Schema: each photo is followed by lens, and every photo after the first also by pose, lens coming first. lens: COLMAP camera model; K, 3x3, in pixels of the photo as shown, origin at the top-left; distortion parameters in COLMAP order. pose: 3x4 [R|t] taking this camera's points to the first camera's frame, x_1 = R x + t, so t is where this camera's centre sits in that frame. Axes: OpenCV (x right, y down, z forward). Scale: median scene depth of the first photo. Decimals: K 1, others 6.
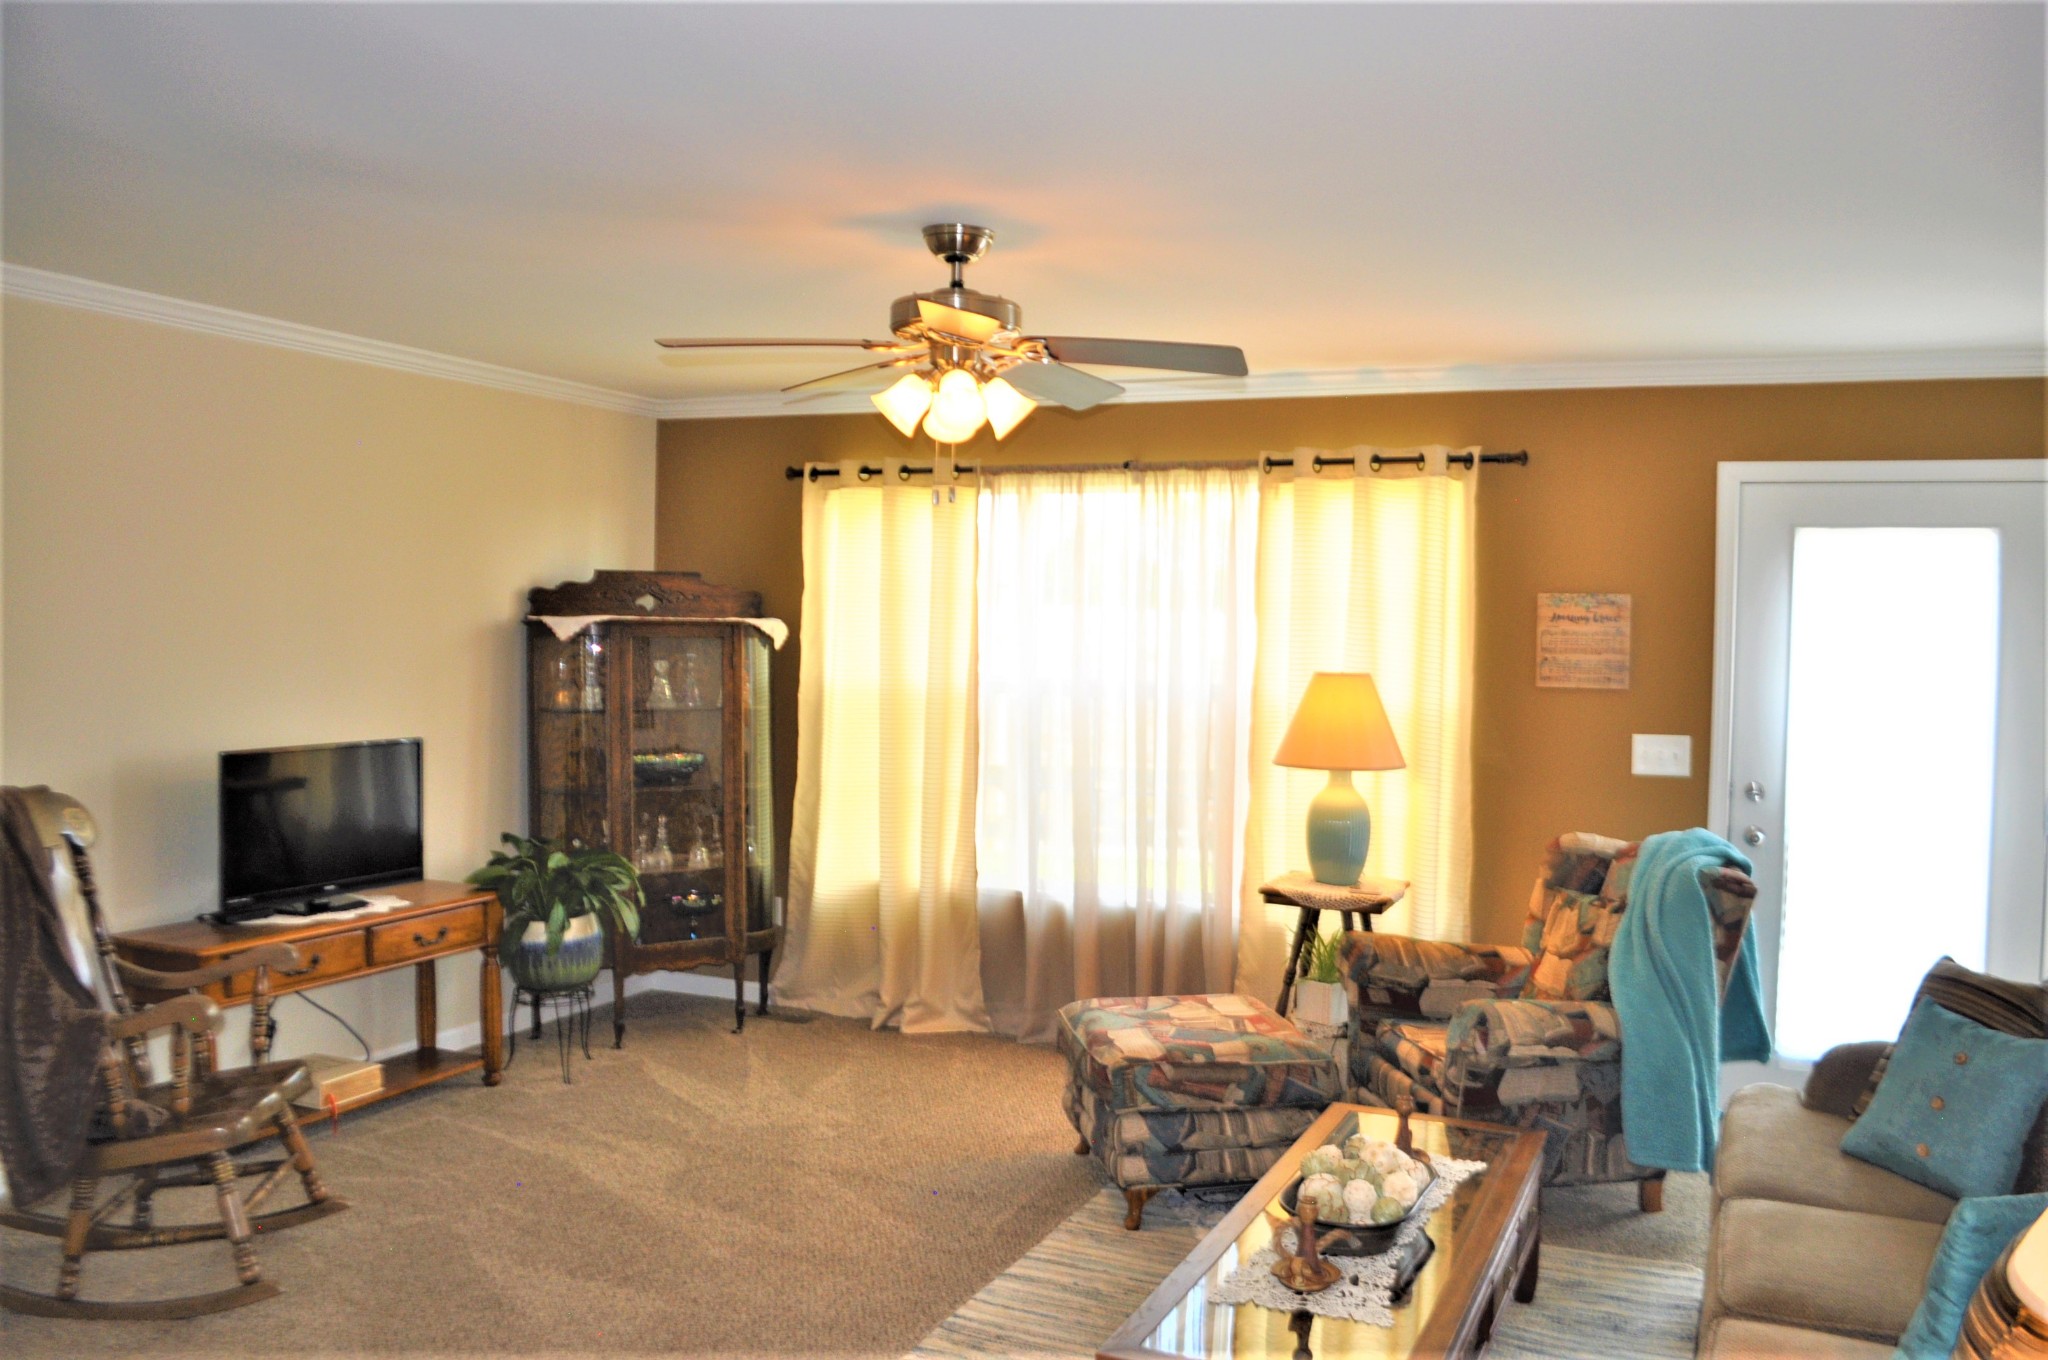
lens RADIAL K [[1629.1, 0, 1087.7], [0, 1629.1, 670.8], [0, 0, 1]] dist [-0.087950, 0.017364]
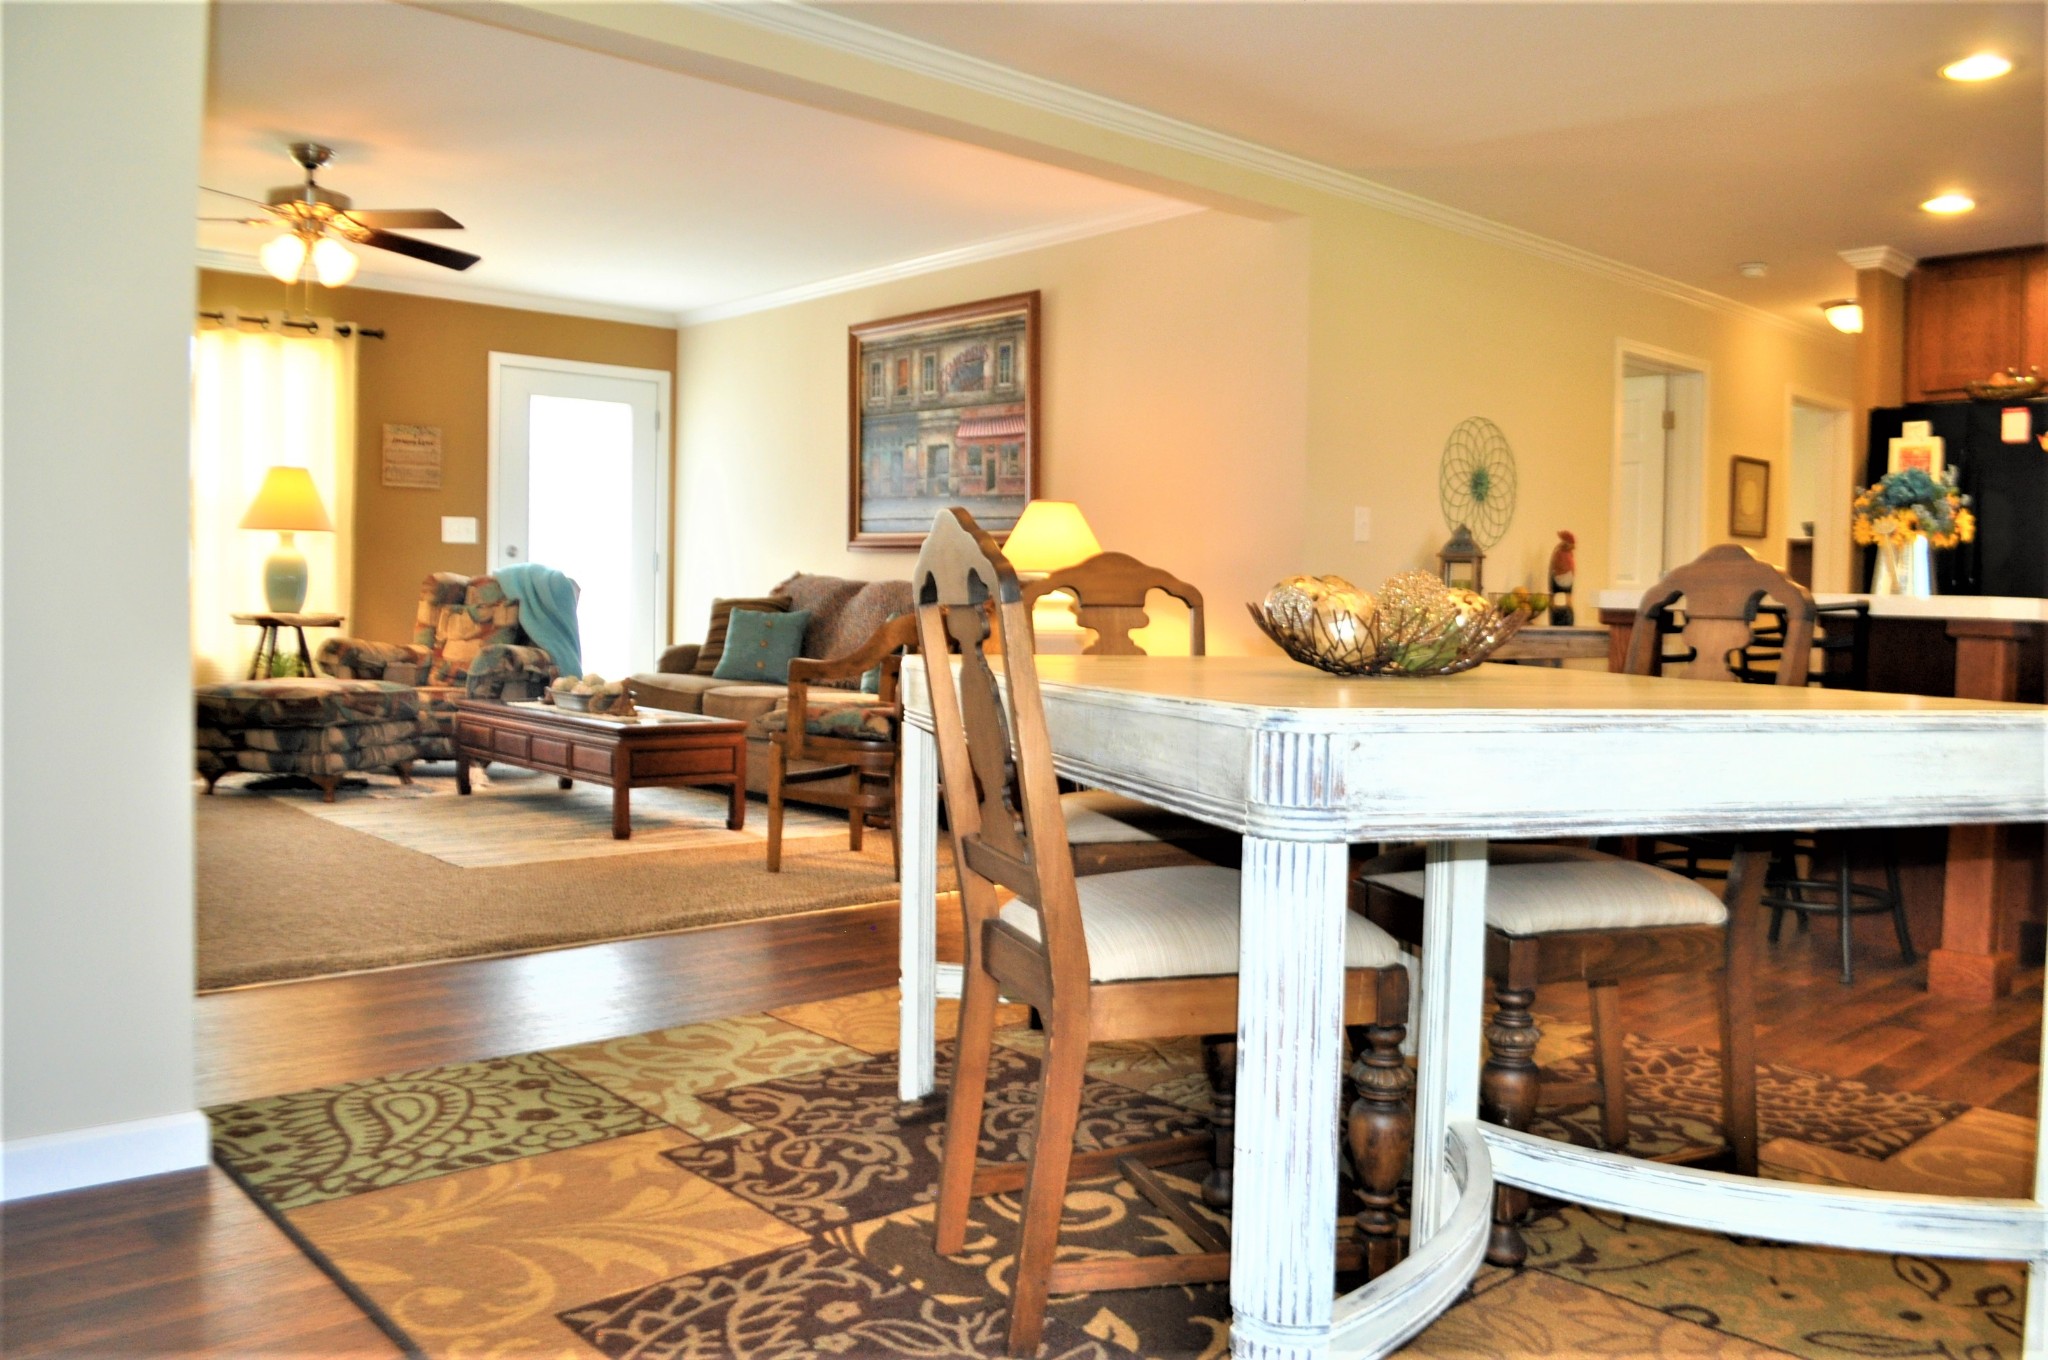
lens RADIAL K [[1629.1, 0, 1059.3], [0, 1629.1, 657.7], [0, 0, 1]] dist [-0.087950, 0.017364]
pose [[0.427317, -0.042038, 0.903124, -0.832715], [0.012287, 0.999096, 0.040691, 0.119966], [-0.904018, -0.006291, 0.427447, -0.229214]]
